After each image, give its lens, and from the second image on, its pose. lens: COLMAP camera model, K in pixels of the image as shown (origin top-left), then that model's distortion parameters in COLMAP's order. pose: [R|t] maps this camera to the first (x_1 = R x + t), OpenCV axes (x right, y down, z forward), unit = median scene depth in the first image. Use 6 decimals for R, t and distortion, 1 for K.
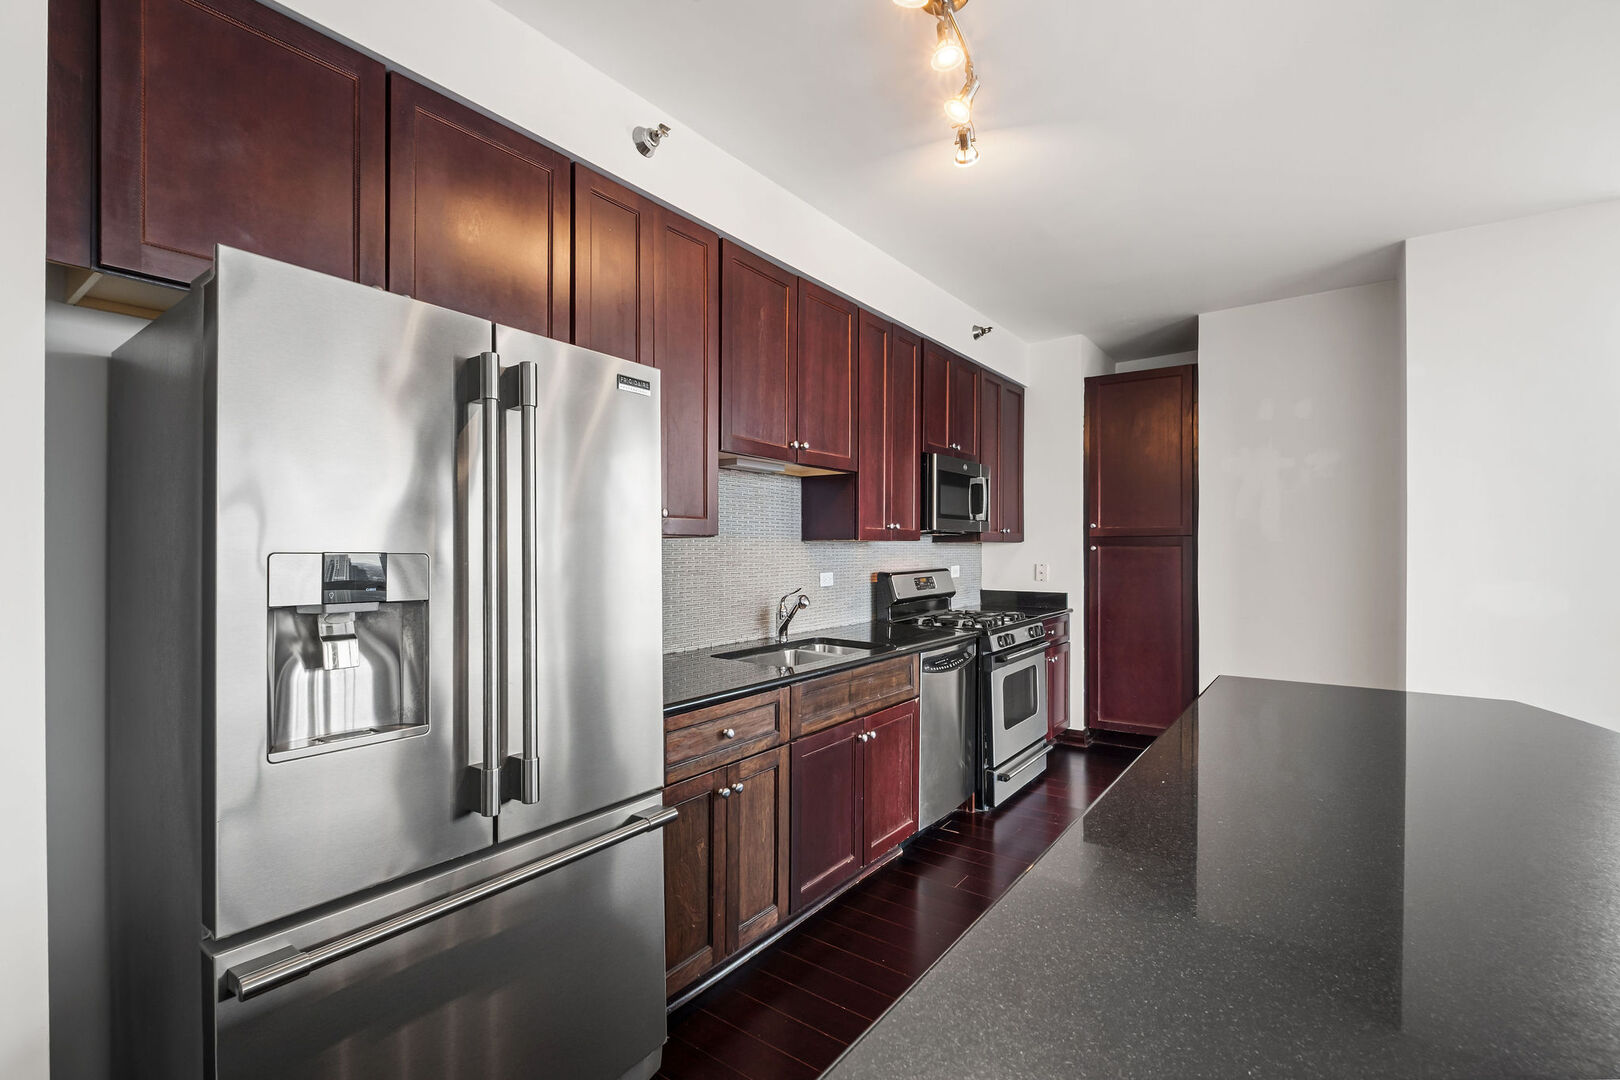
lens RADIAL K [[719.4, 0, 804.0], [0, 719.4, 551.3], [0, 0, 1]] dist [-0.000265, -0.000176]
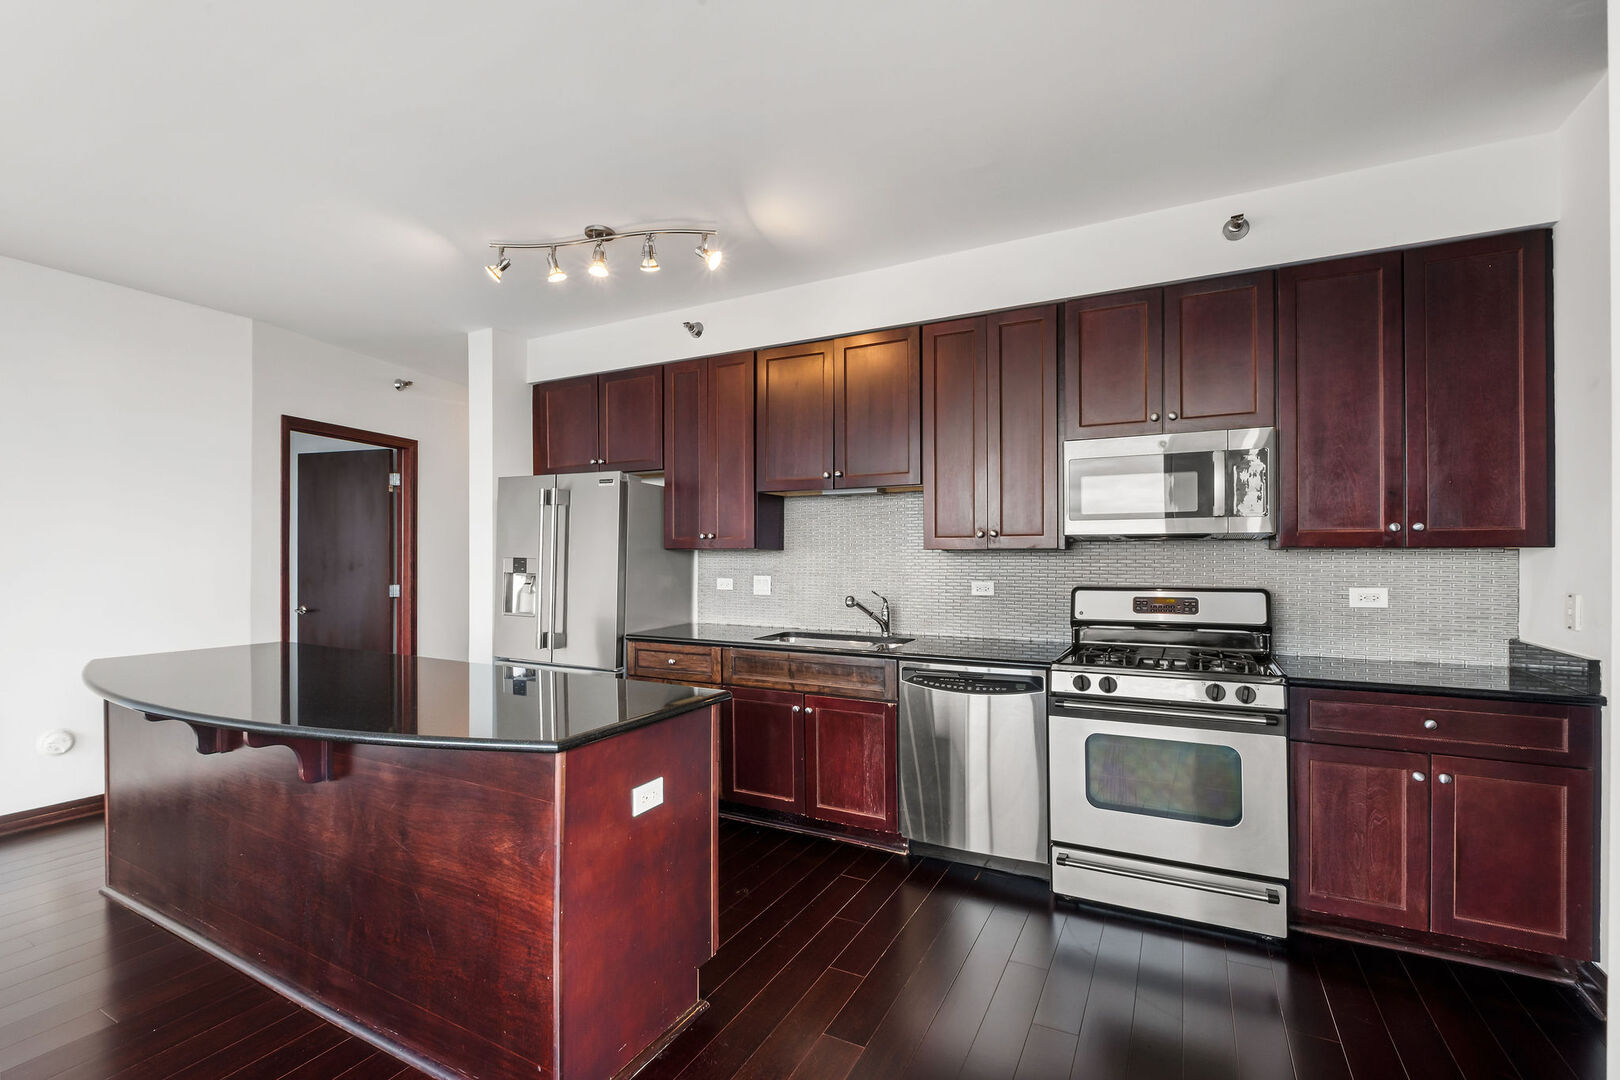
lens RADIAL K [[719.4, 0, 804.0], [0, 719.4, 551.3], [0, 0, 1]] dist [-0.000265, -0.000176]
pose [[0.157260, -0.006101, -0.987538, 1.394230], [-0.004953, 0.999963, -0.006966, -0.005743], [0.987545, 0.005987, 0.157224, 0.861065]]
